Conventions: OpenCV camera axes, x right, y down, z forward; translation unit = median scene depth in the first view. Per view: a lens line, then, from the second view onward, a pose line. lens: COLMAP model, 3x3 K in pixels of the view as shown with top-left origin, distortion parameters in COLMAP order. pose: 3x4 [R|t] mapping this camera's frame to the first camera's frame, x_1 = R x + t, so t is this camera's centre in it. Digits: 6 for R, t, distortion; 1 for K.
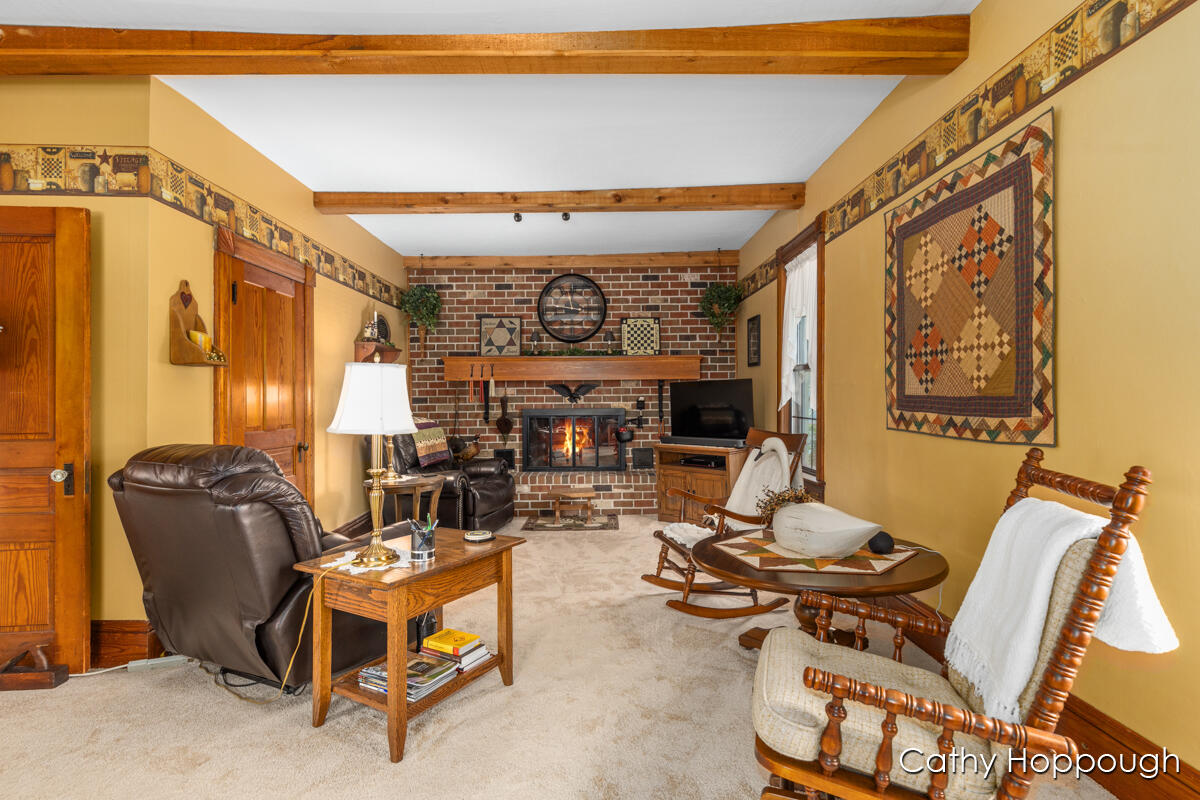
lens RADIAL K [[548.8, 0, 600.2], [0, 548.8, 397.5], [0, 0, 1]] dist [0.000196, 0.000031]
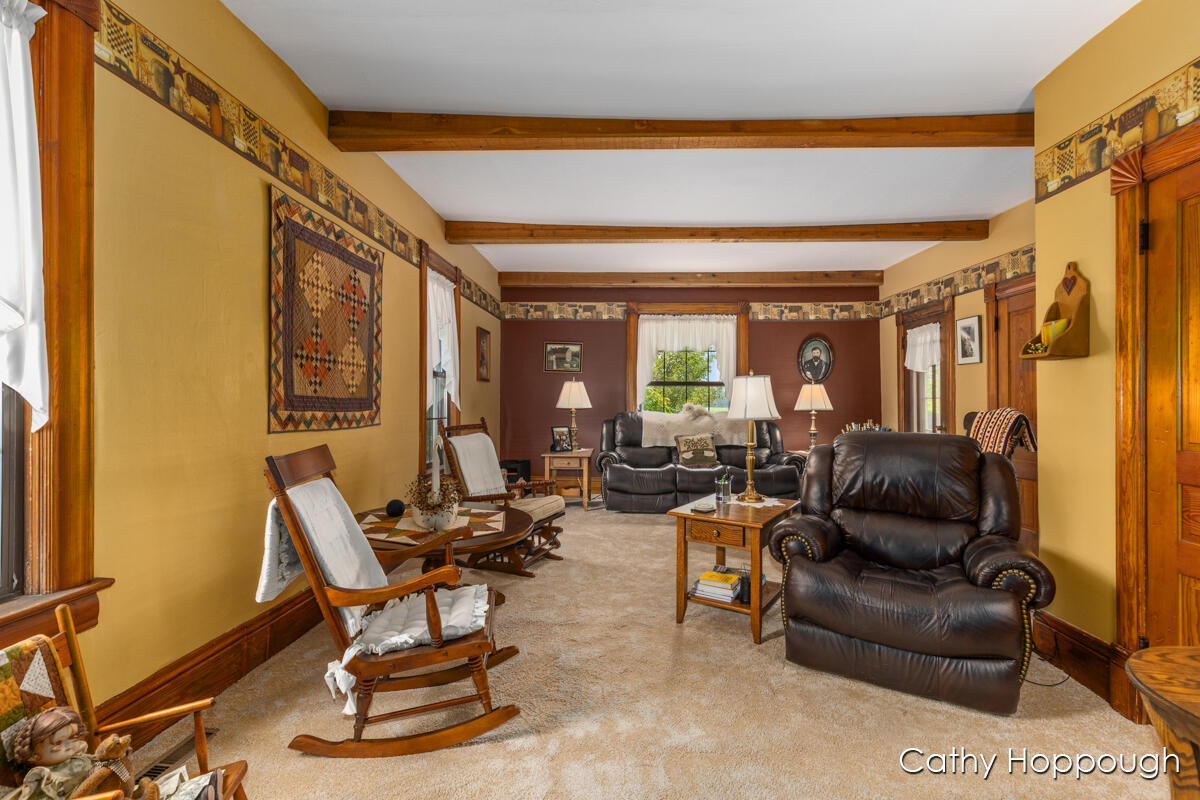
lens RADIAL K [[548.8, 0, 602.7], [0, 548.8, 401.3], [0, 0, 1]] dist [0.000196, 0.000031]
pose [[-0.997759, 0.011122, 0.065985, -0.064721], [0.010767, 0.999926, -0.005724, 0.019698], [-0.066044, -0.005001, -0.997804, 2.096977]]
